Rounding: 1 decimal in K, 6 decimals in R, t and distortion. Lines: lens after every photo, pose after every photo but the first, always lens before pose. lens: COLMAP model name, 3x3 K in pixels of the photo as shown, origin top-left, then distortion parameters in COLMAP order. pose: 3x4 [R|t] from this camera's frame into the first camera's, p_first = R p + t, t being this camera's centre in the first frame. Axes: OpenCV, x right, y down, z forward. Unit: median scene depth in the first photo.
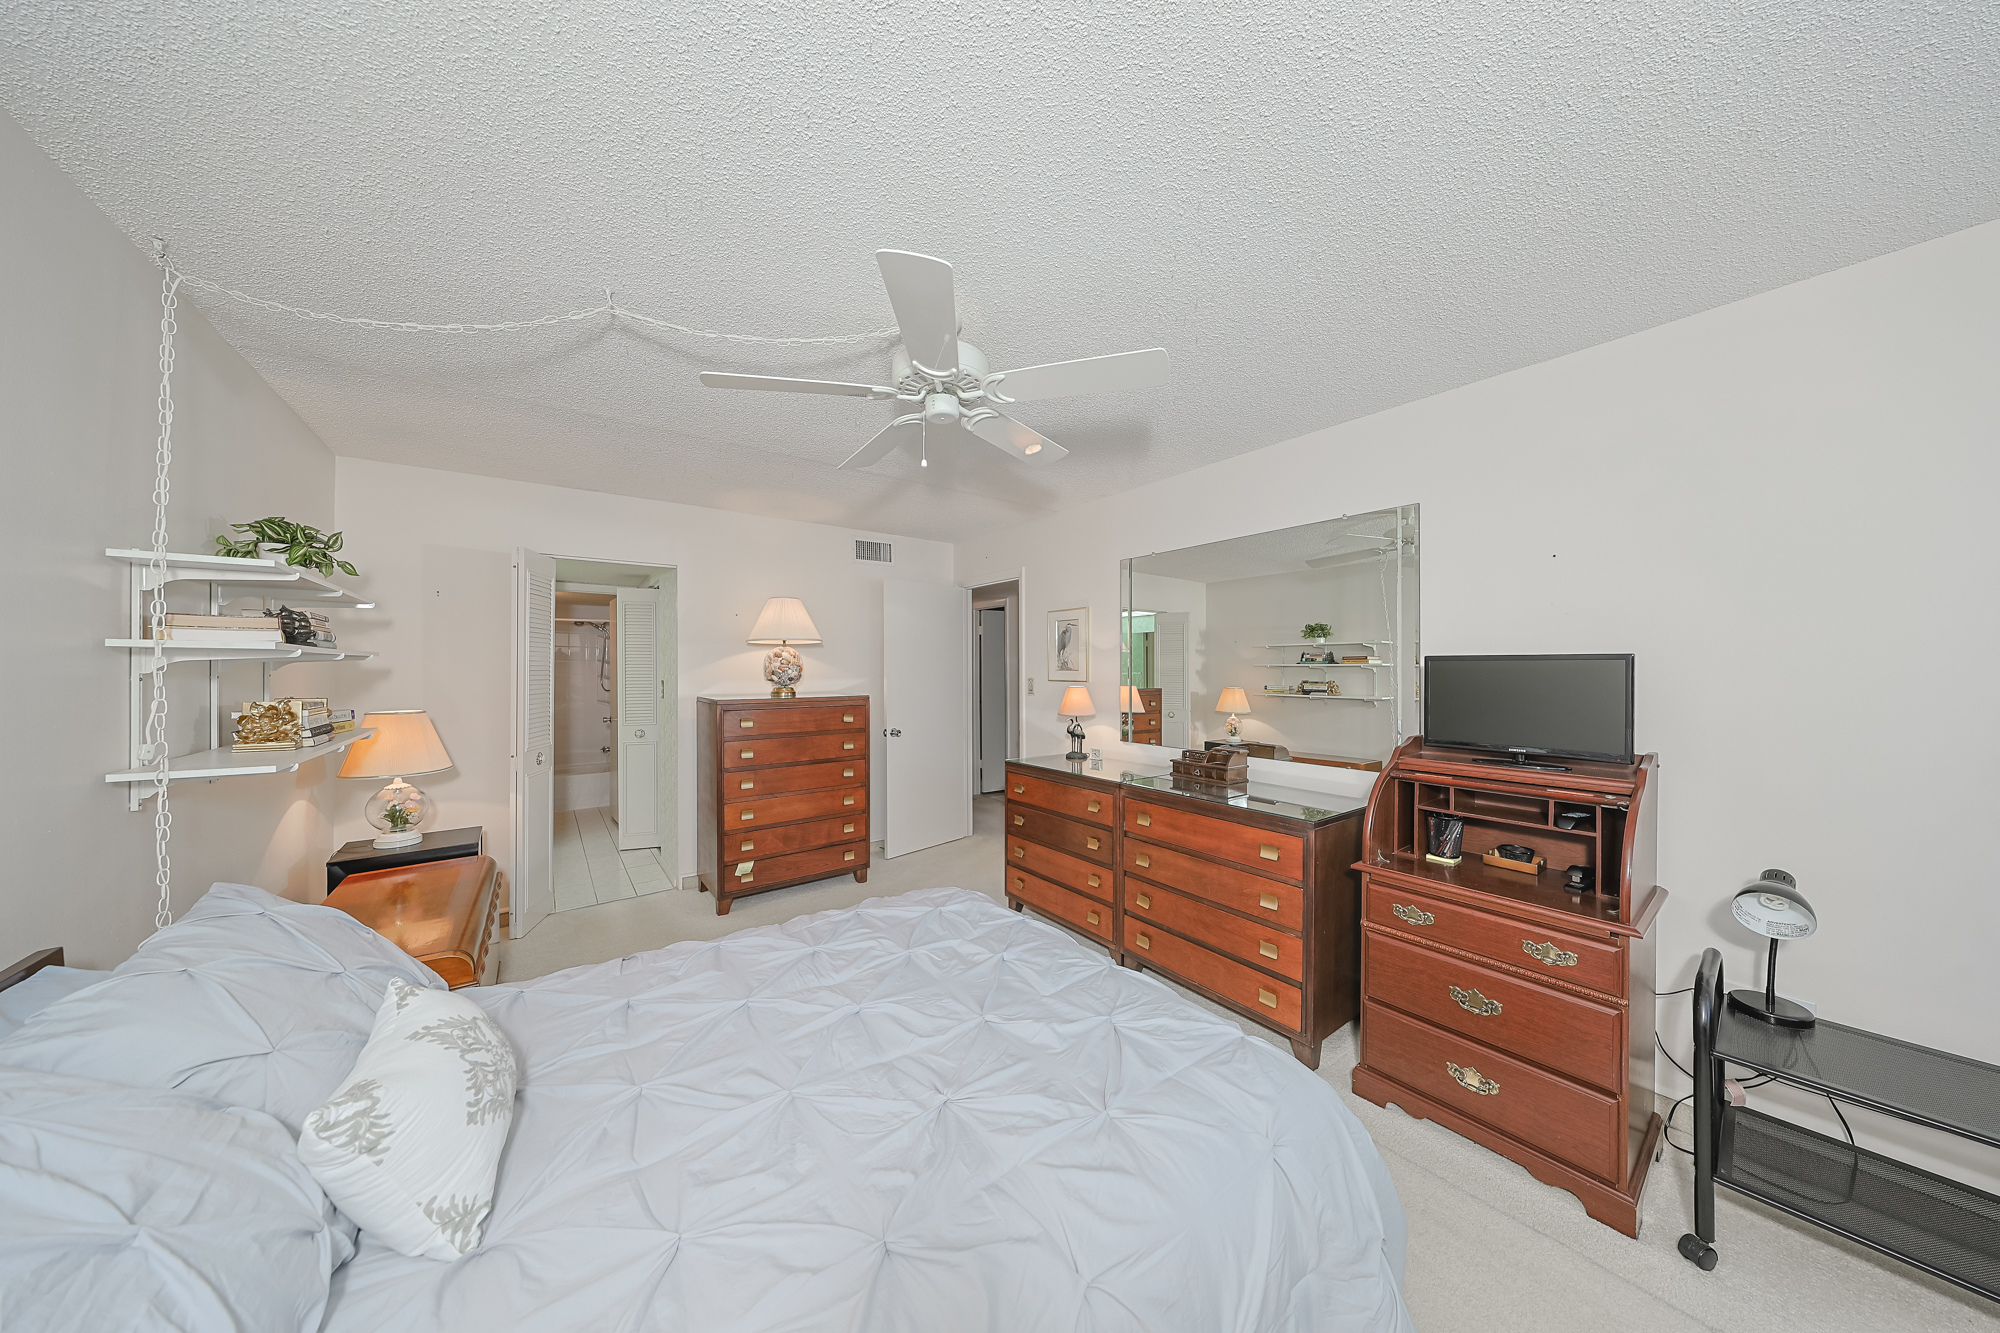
lens RADIAL K [[620.6, 0, 996.7], [0, 620.6, 667.0], [0, 0, 1]] dist [0.000935, 0.000089]
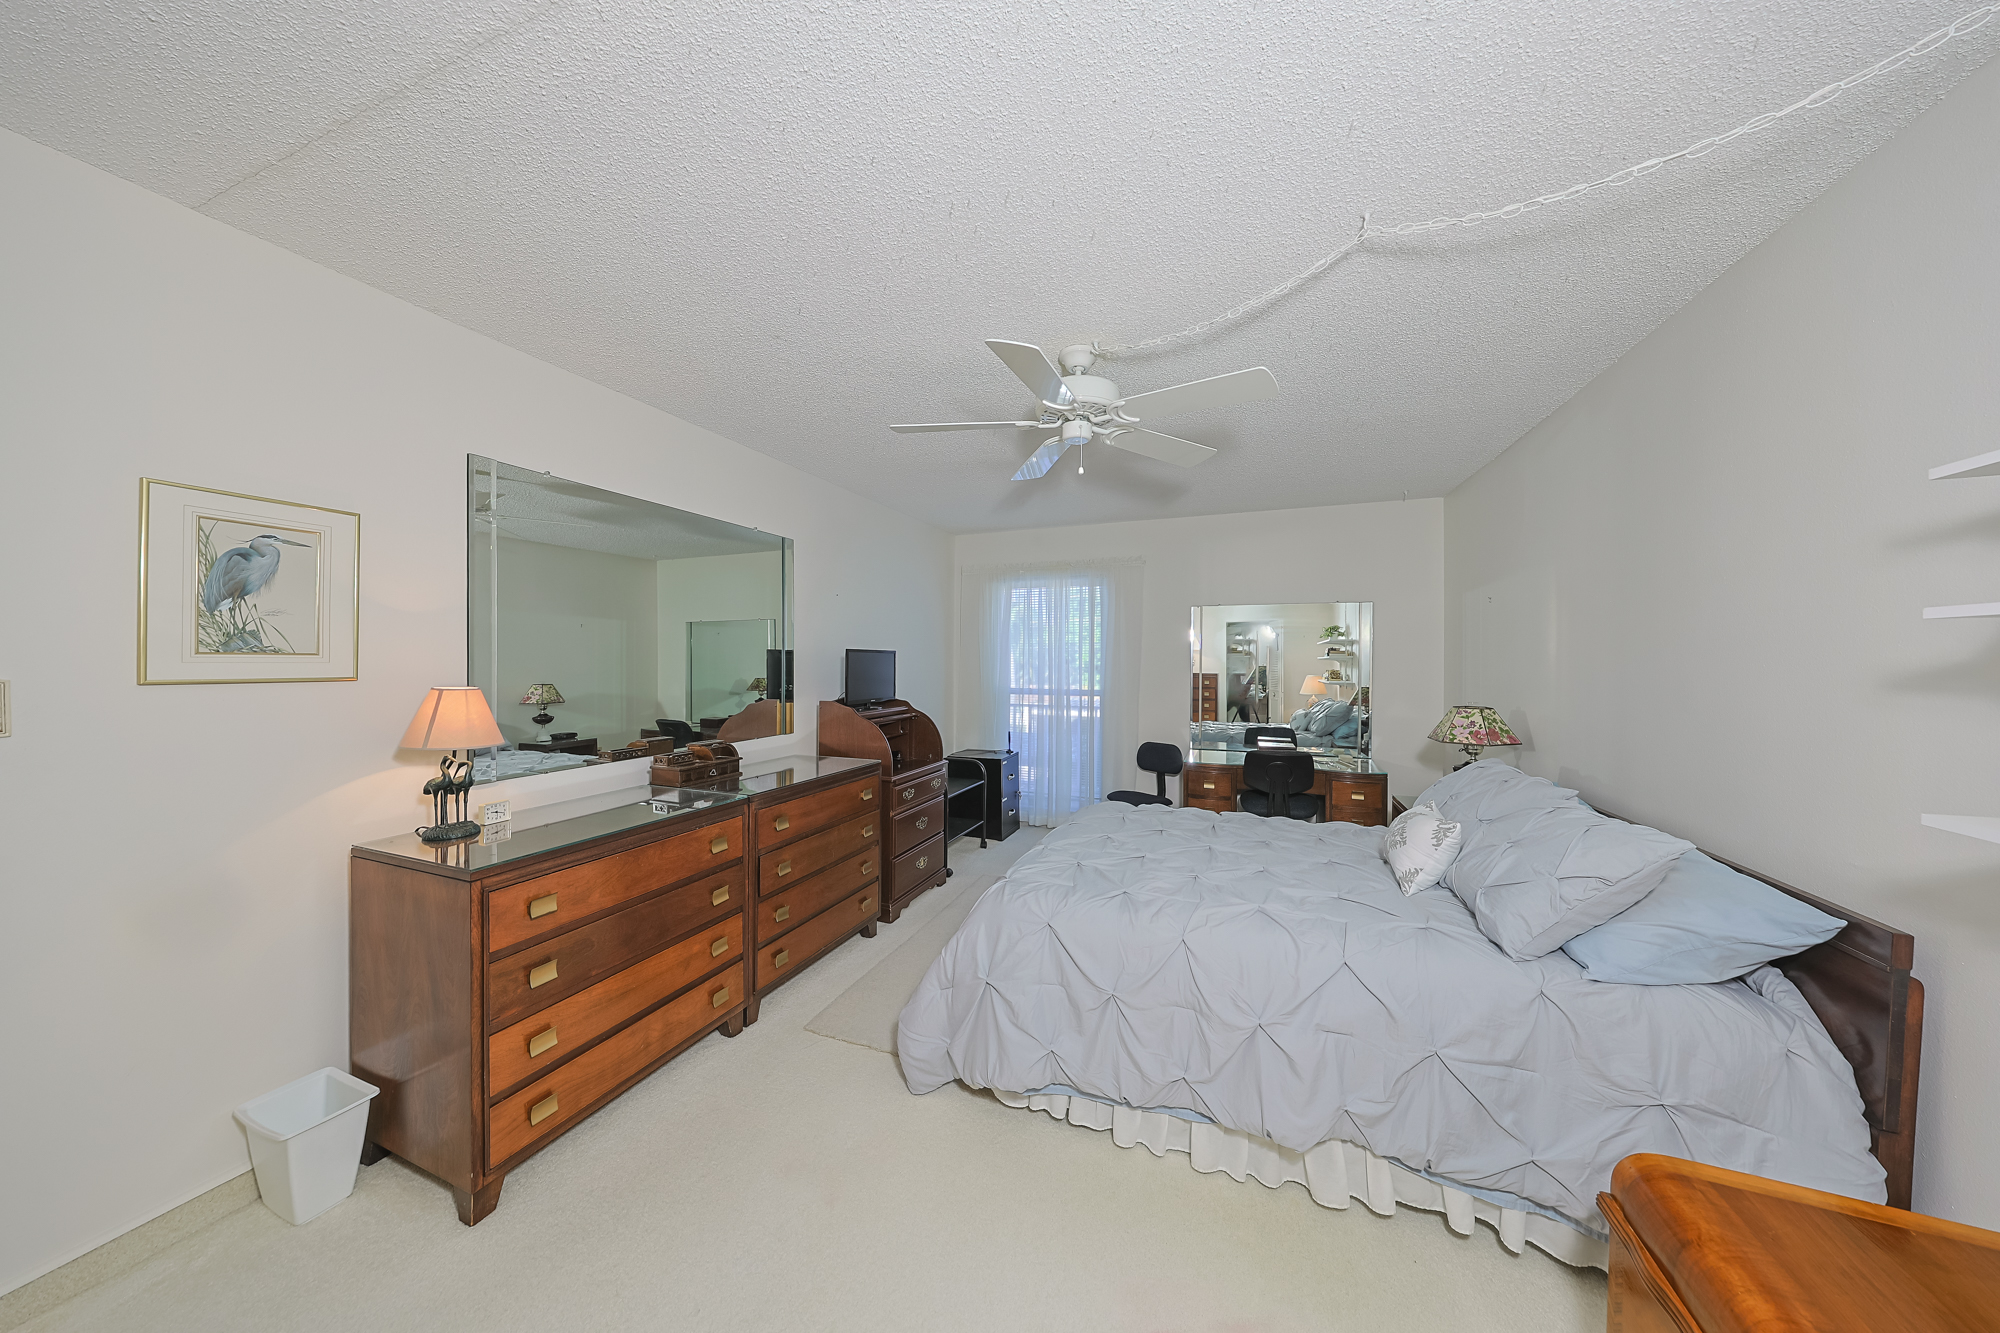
lens RADIAL K [[620.6, 0, 996.7], [0, 620.6, 667.0], [0, 0, 1]] dist [0.000935, 0.000089]
pose [[-0.528673, -0.012652, 0.848732, -0.642803], [-0.007732, 0.999919, 0.010089, 0.008479], [-0.848791, -0.001229, -0.528728, 1.136621]]
